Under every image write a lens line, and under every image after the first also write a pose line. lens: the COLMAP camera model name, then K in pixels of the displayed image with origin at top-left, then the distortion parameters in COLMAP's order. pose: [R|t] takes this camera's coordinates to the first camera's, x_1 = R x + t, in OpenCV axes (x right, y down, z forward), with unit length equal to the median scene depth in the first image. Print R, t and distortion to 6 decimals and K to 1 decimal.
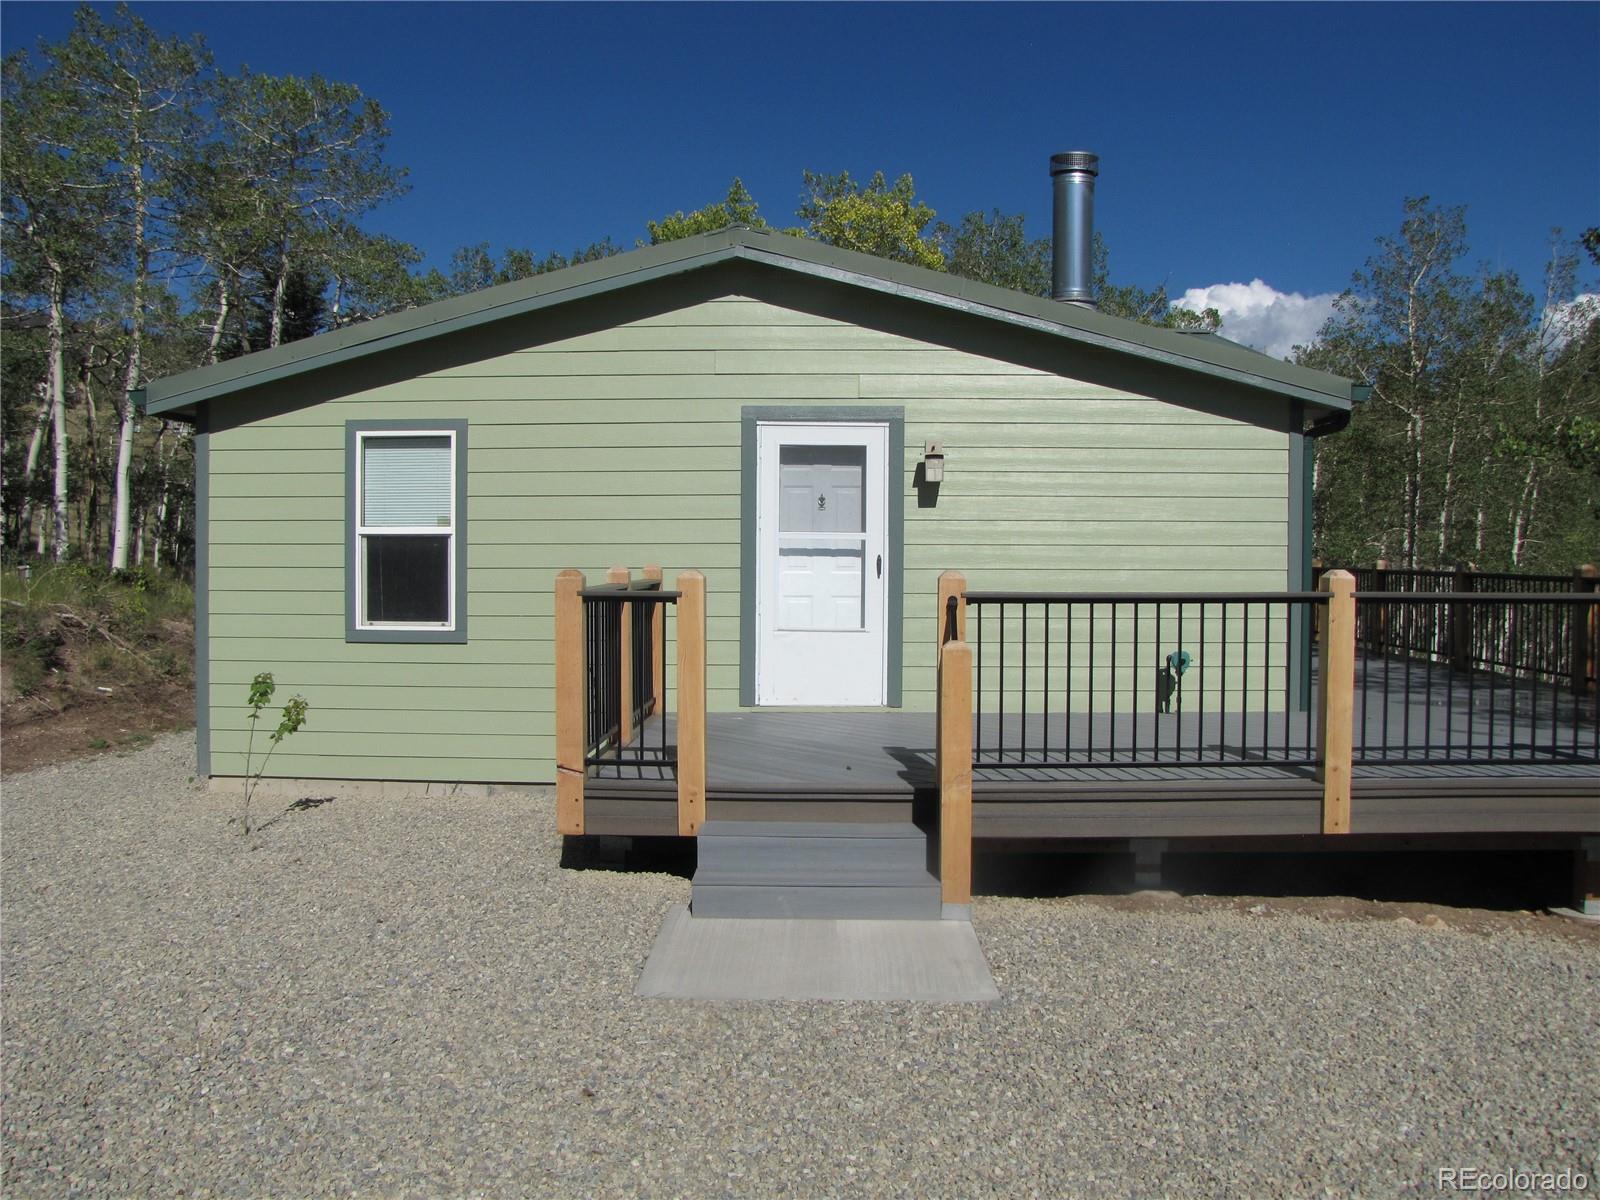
lens RADIAL K [[1346.4, 0, 795.0], [0, 1346.4, 569.9], [0, 0, 1]] dist [-0.180988, 0.163504]
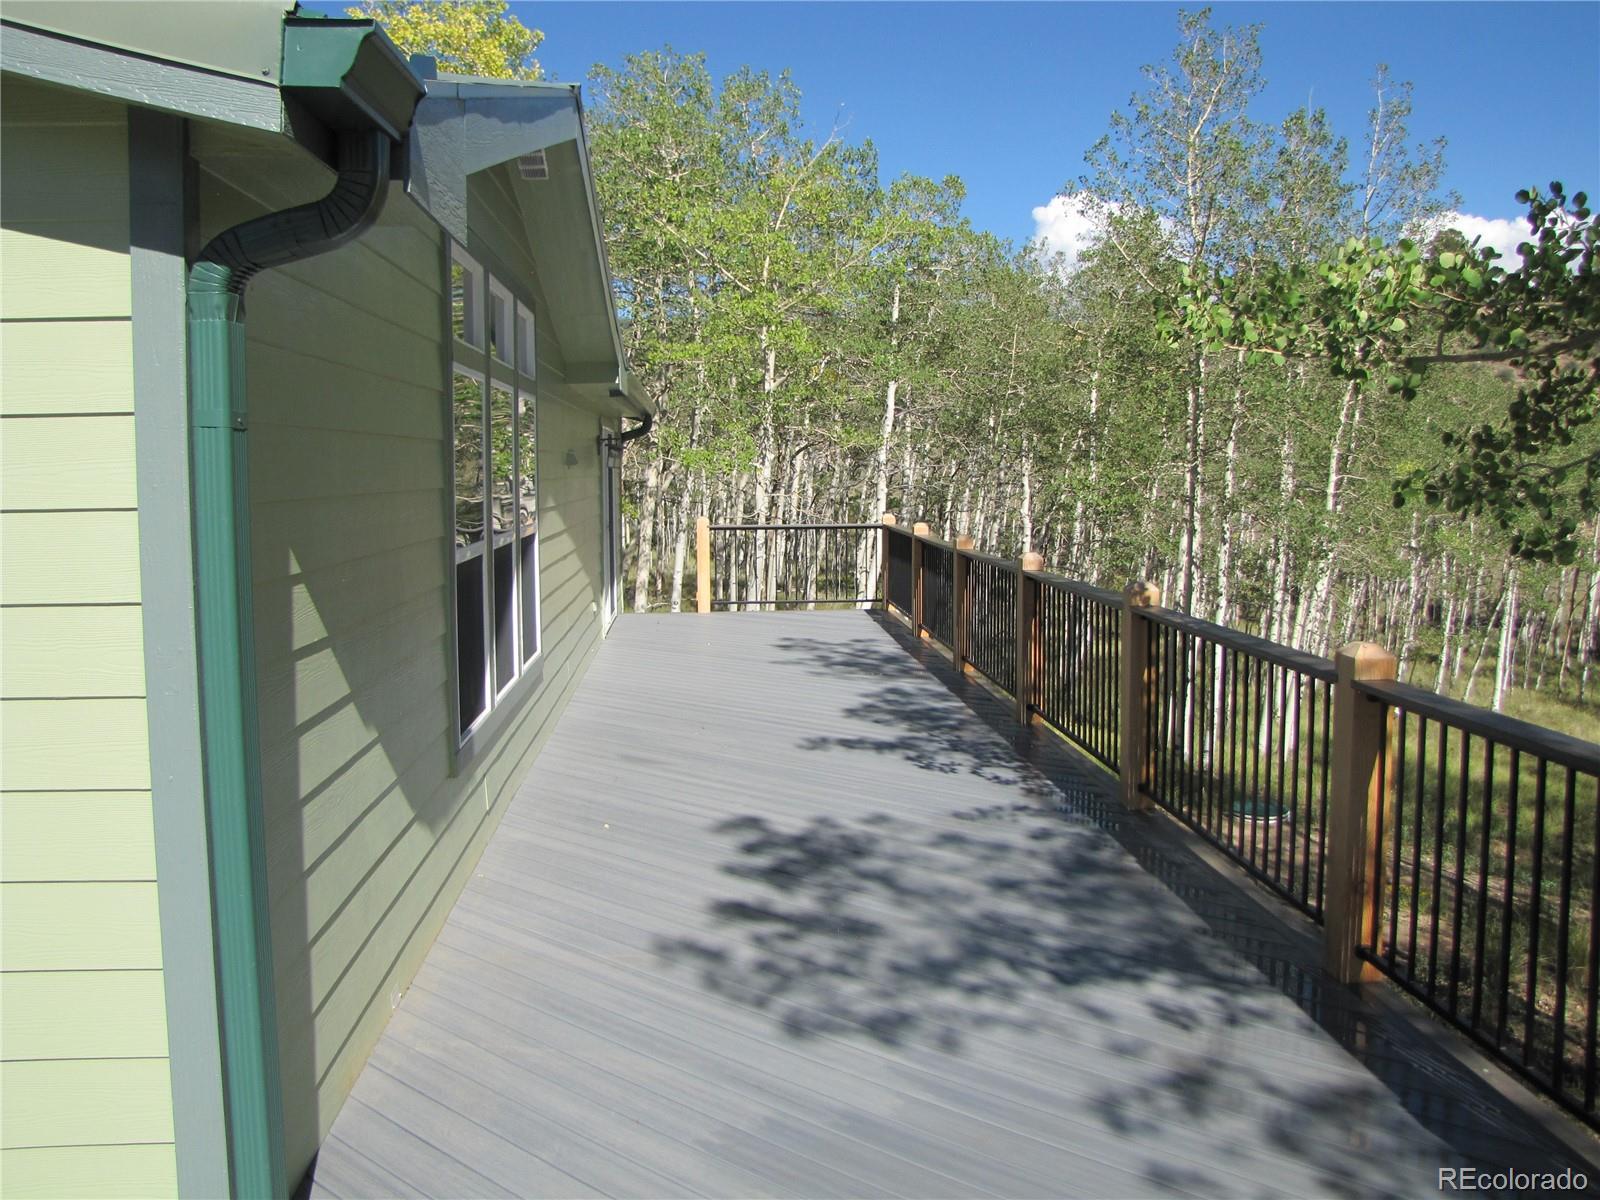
lens RADIAL K [[1346.4, 0, 783.6], [0, 1346.4, 556.4], [0, 0, 1]] dist [-0.180988, 0.163504]
pose [[0.995888, -0.017028, 0.088979, 0.334788], [0.012446, 0.998580, 0.051799, -0.040124], [-0.089734, -0.050479, 0.994686, 0.518648]]
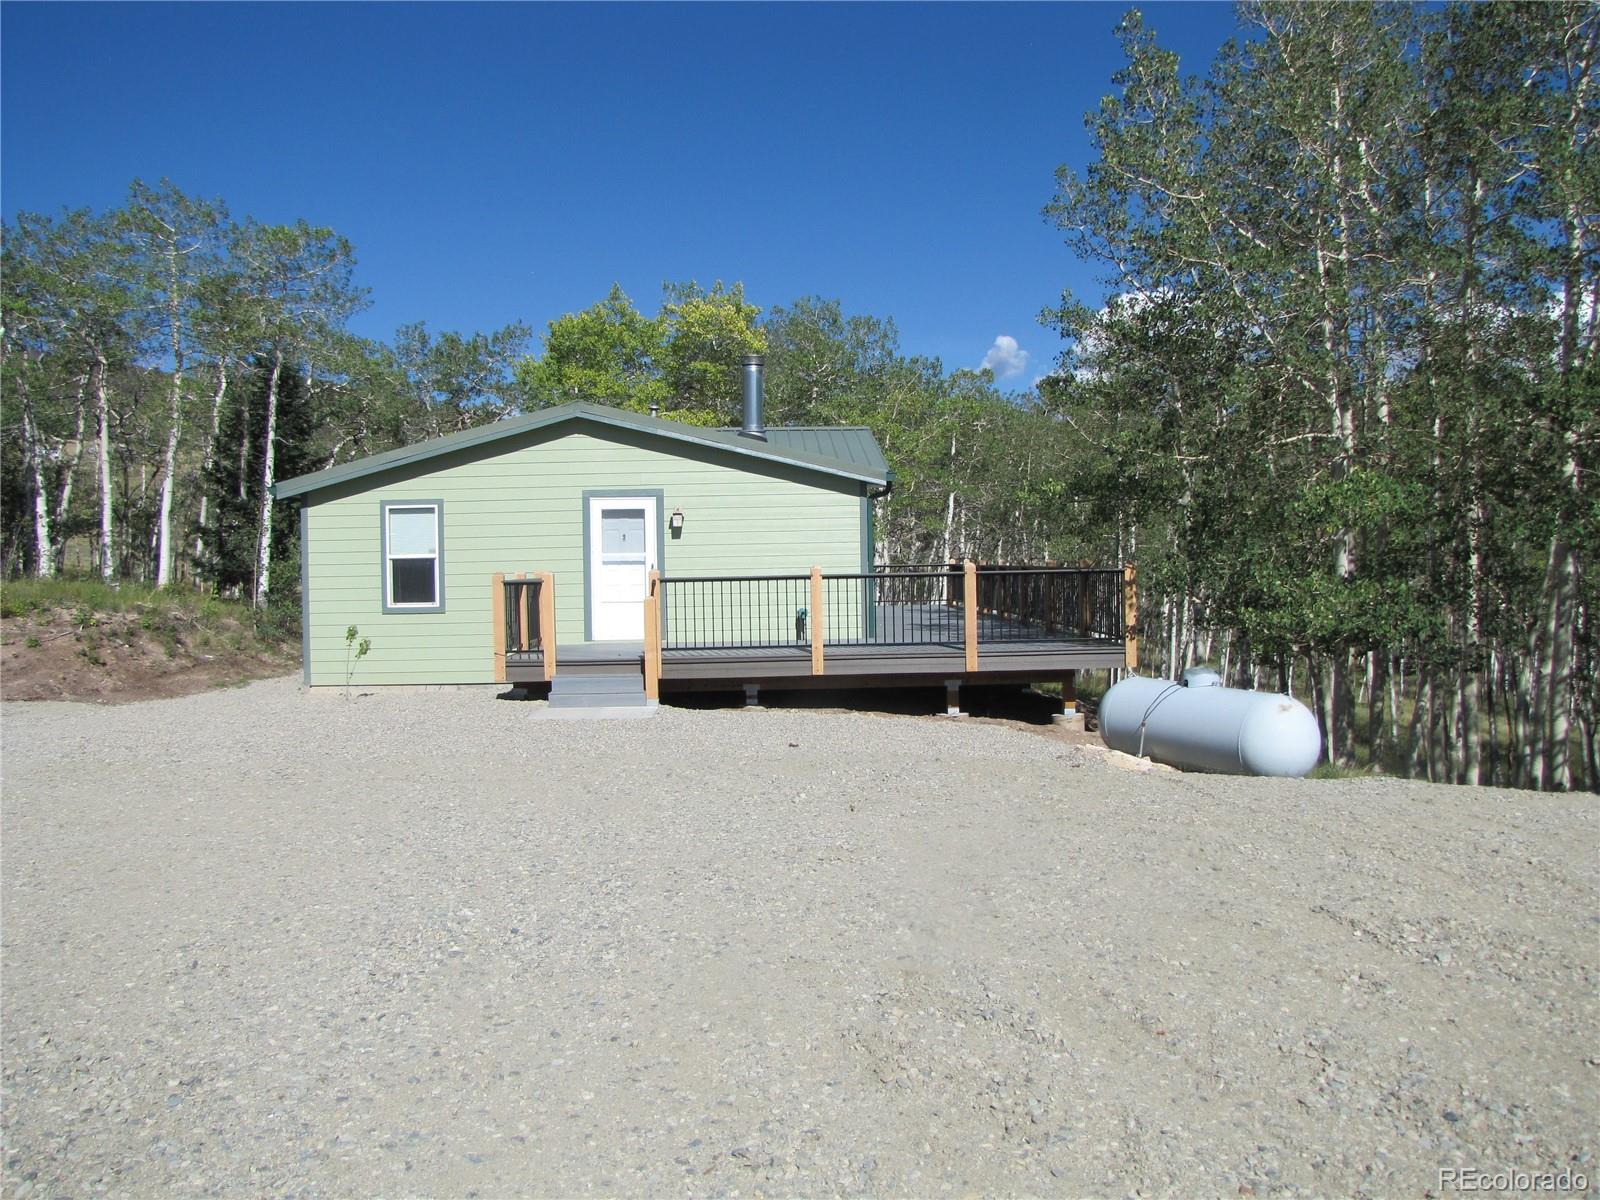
lens RADIAL K [[1346.4, 0, 806.2], [0, 1346.4, 586.0], [0, 0, 1]] dist [-0.180988, 0.163504]
pose [[0.997761, -0.021821, 0.063224, 0.116765], [0.021487, 0.999751, 0.005969, 0.011071], [-0.063338, -0.004598, 0.997982, -0.715939]]
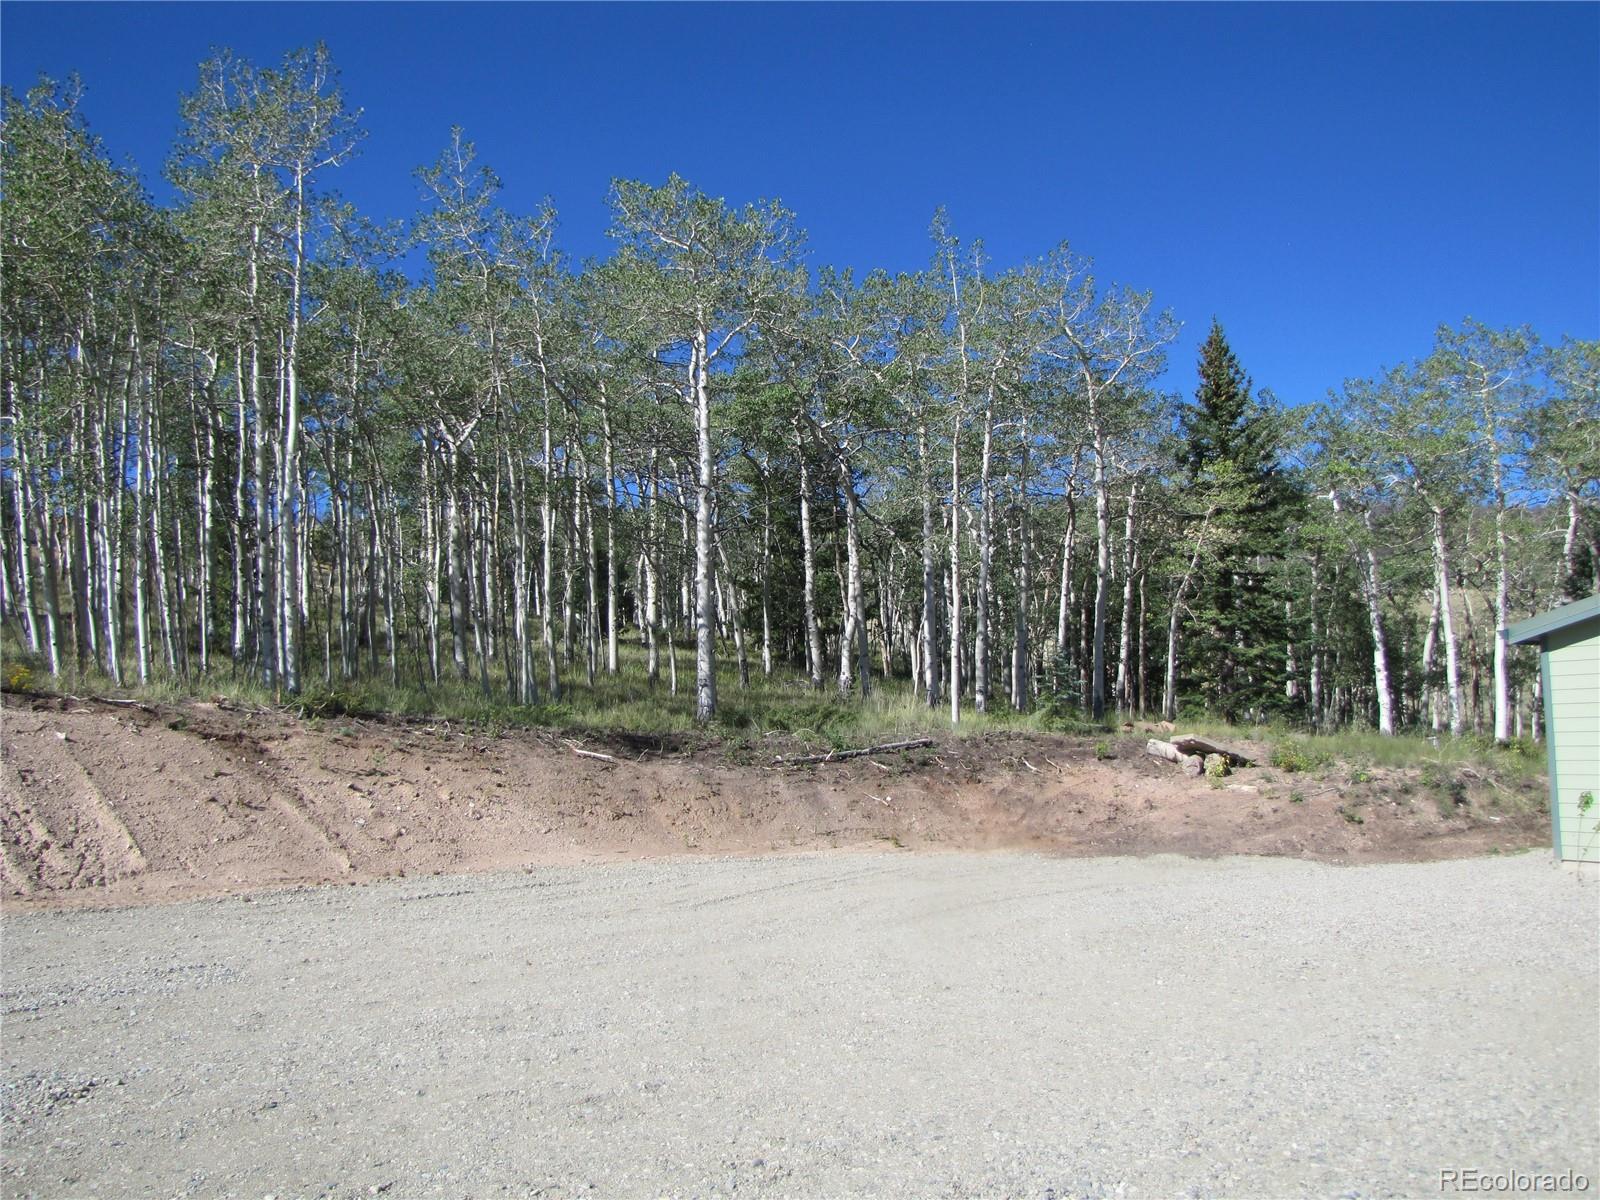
lens RADIAL K [[1346.4, 0, 807.7], [0, 1346.4, 590.4], [0, 0, 1]] dist [-0.180988, 0.163504]
pose [[0.564929, -0.103512, -0.818621, 0.272144], [0.005818, 0.992575, -0.121493, 0.008971], [0.825119, 0.063873, 0.561337, -0.519436]]
